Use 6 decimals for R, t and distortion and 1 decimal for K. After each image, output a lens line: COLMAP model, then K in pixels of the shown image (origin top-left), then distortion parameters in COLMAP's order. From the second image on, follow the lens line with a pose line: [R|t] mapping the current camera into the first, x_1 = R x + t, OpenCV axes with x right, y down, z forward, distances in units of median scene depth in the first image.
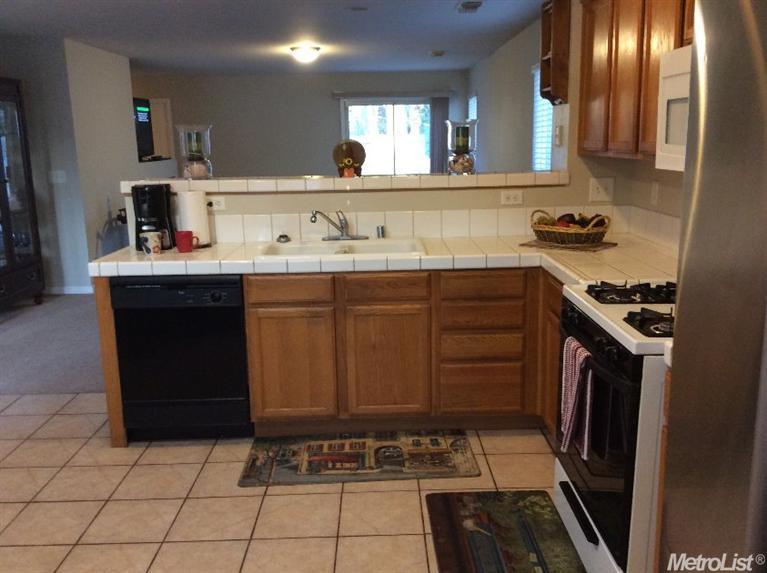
lens RADIAL K [[684.2, 0, 393.1], [0, 684.2, 287.4], [0, 0, 1]] dist [0.142540, -0.281148]
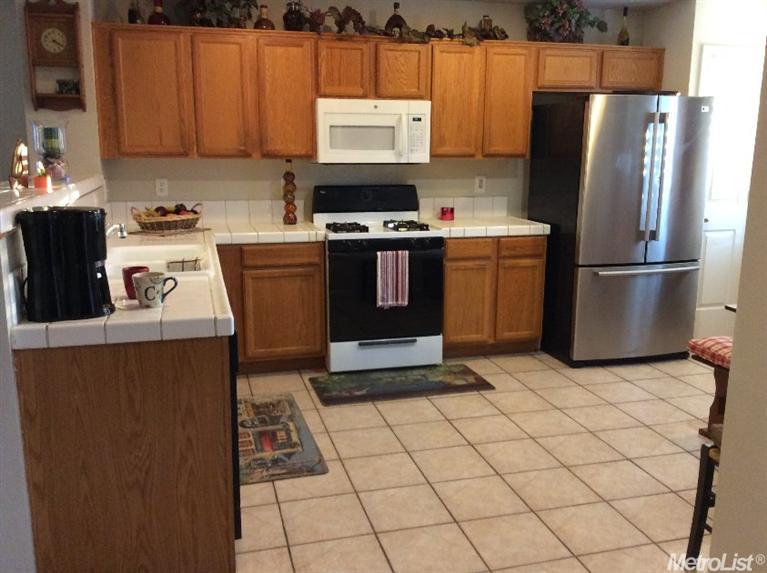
lens RADIAL K [[684.2, 0, 393.1], [0, 684.2, 287.4], [0, 0, 1]] dist [0.142540, -0.281148]
pose [[-0.255586, -0.171856, 0.951389, -1.147626], [0.187541, 0.956568, 0.223173, -0.184677], [-0.948422, 0.235464, -0.212255, 1.031186]]
